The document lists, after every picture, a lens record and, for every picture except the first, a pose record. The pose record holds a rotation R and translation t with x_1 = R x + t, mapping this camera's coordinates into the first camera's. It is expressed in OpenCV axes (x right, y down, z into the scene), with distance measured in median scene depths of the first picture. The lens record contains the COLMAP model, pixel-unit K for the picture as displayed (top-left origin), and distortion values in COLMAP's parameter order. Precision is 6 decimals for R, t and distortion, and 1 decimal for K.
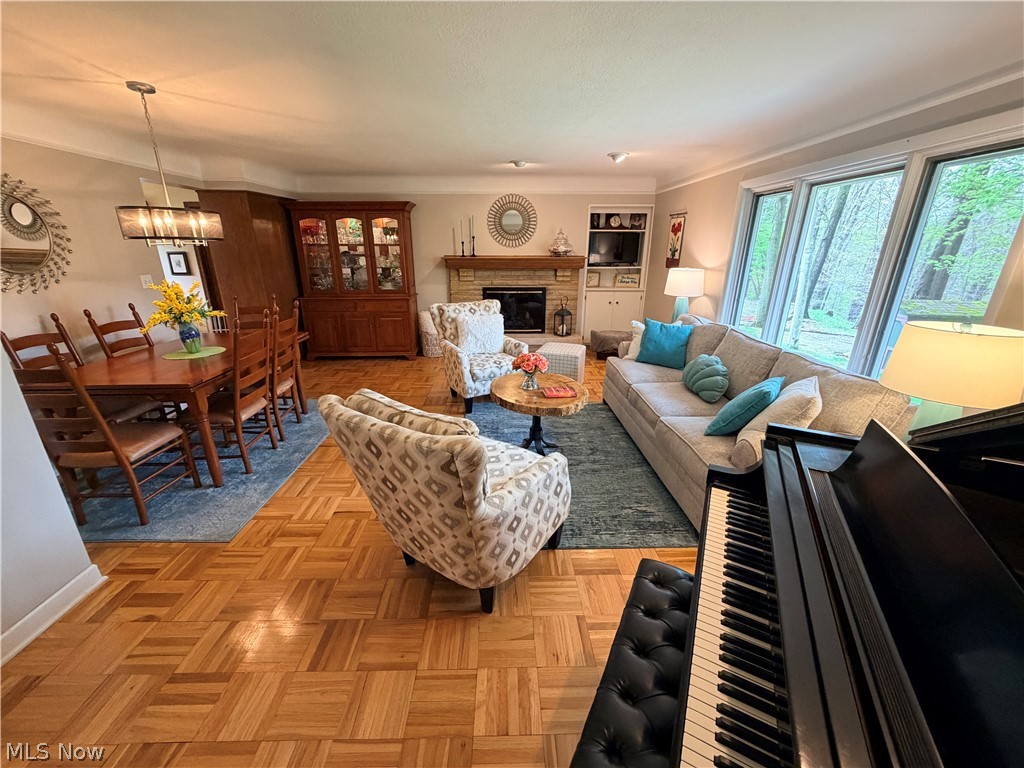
lens RADIAL K [[408.7, 0, 506.6], [0, 408.7, 383.4], [0, 0, 1]] dist [-0.000578, 0.000211]
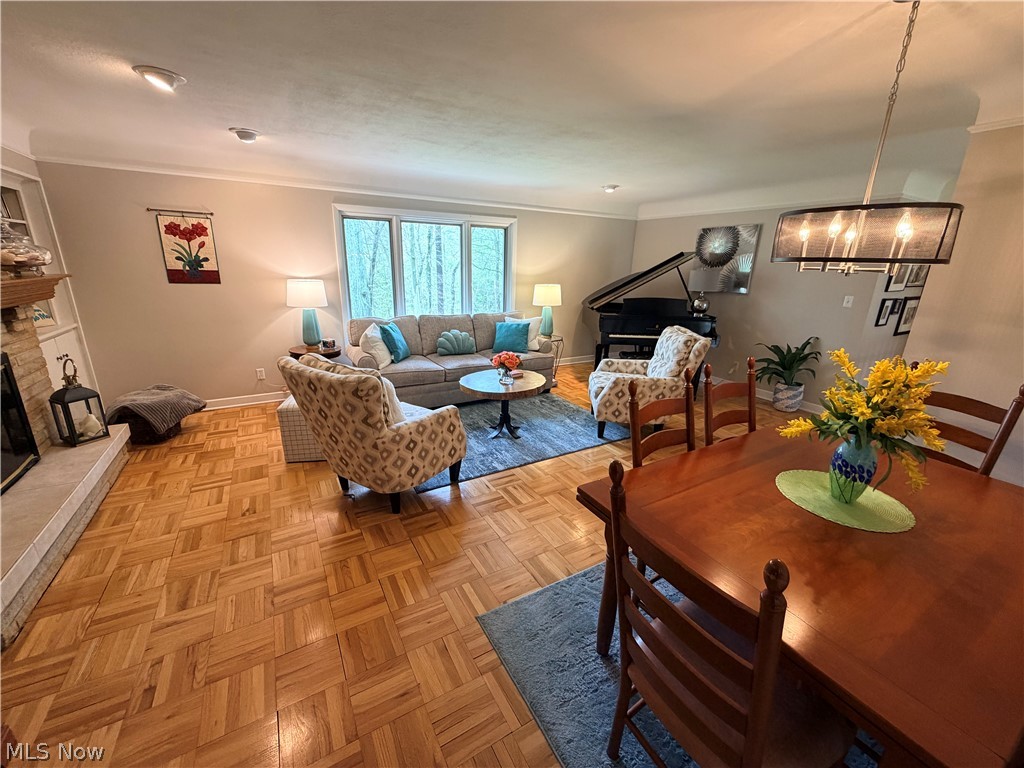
lens RADIAL K [[408.7, 0, 508.6], [0, 408.7, 382.8], [0, 0, 1]] dist [-0.000578, 0.000211]
pose [[-0.481961, -0.262082, 0.836078, -0.745294], [0.257296, 0.869814, 0.420977, -0.384286], [-0.837563, 0.418014, -0.351784, 1.135044]]
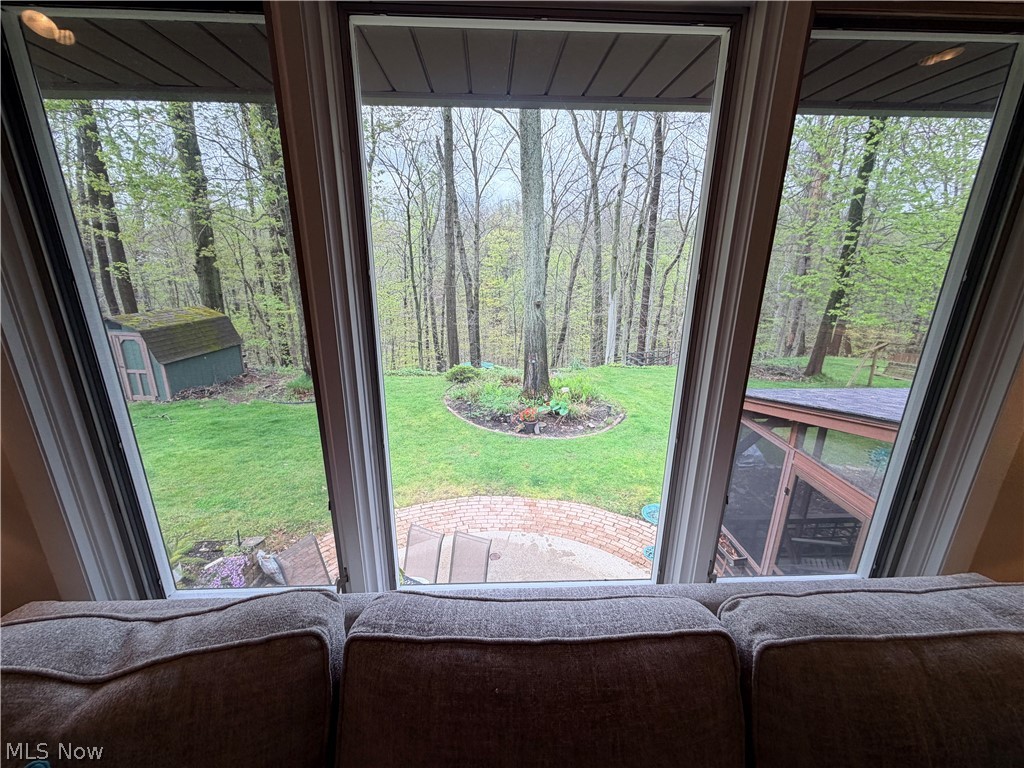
lens RADIAL K [[408.7, 0, 507.1], [0, 408.7, 380.6], [0, 0, 1]] dist [-0.000578, 0.000211]
pose [[-0.013210, -0.288372, 0.957427, 0.327703], [0.312173, 0.908462, 0.277931, -0.236764], [-0.949933, 0.302554, 0.078021, 0.731671]]
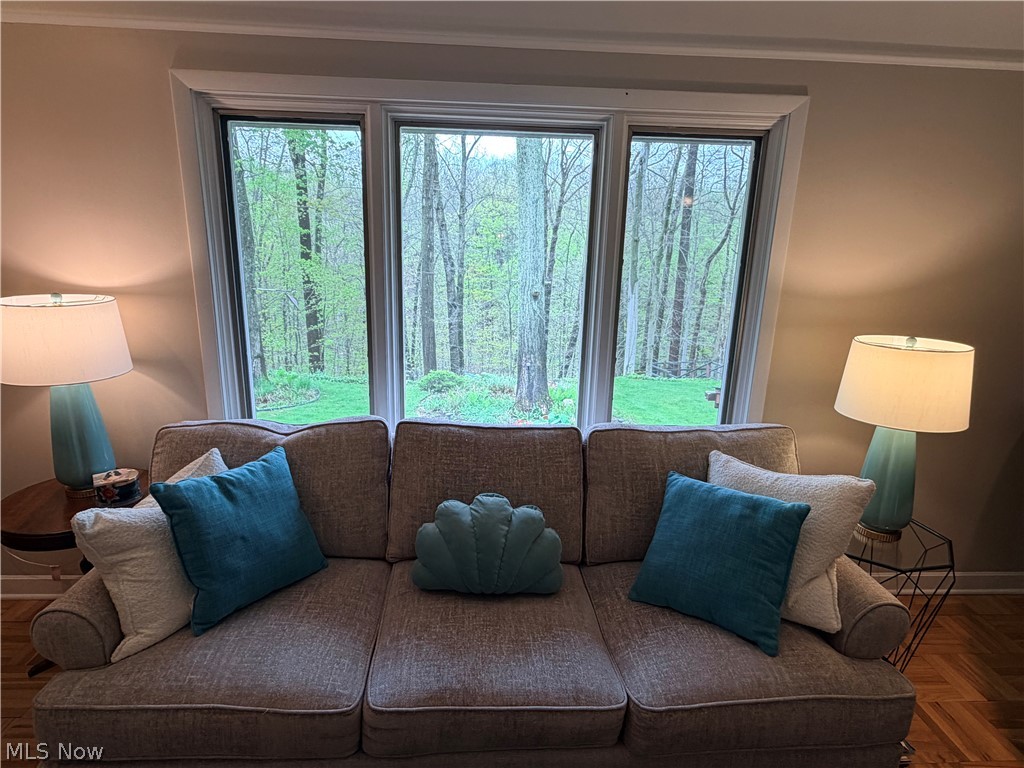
lens RADIAL K [[557.6, 0, 509.5], [0, 557.6, 378.2], [0, 0, 1]] dist [-0.005571, 0.000078]
pose [[-0.025141, -0.246716, 0.968762, -0.016260], [0.292140, 0.924952, 0.243140, -0.241893], [-0.956045, 0.289127, 0.048822, 0.708971]]
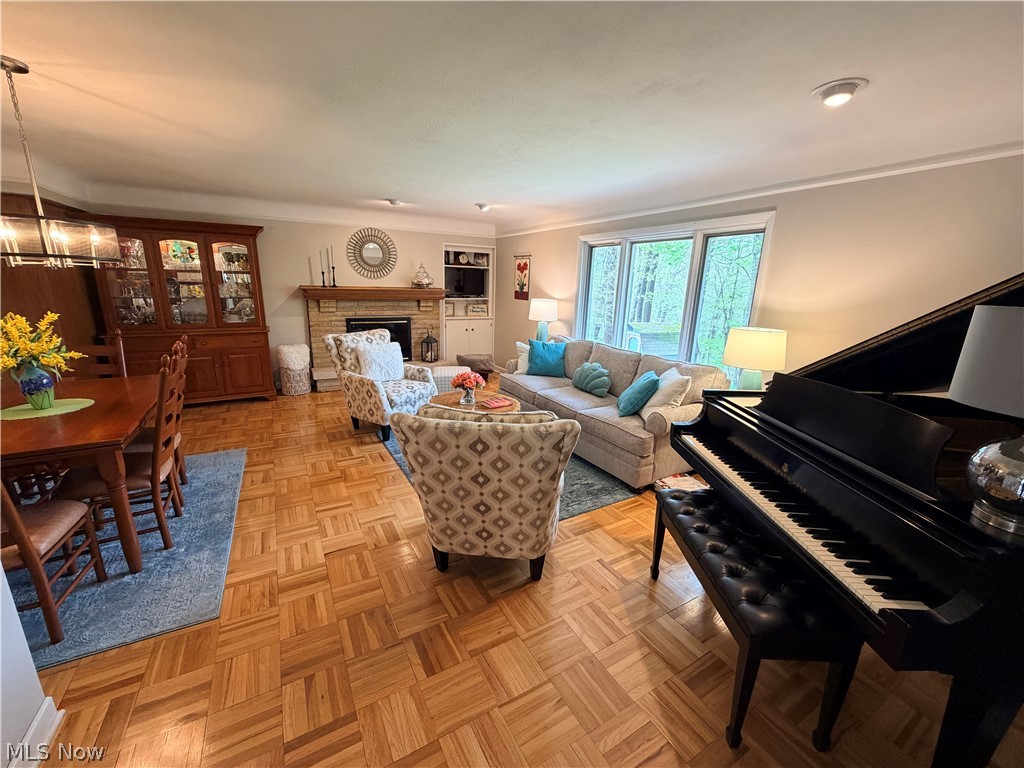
lens RADIAL K [[408.7, 0, 506.4], [0, 408.7, 383.9], [0, 0, 1]] dist [-0.000578, 0.000211]
pose [[0.878797, -0.094038, 0.467838, -0.296807], [0.128581, 0.990793, -0.042375, 0.015798], [-0.459546, 0.097394, 0.882798, -0.030610]]
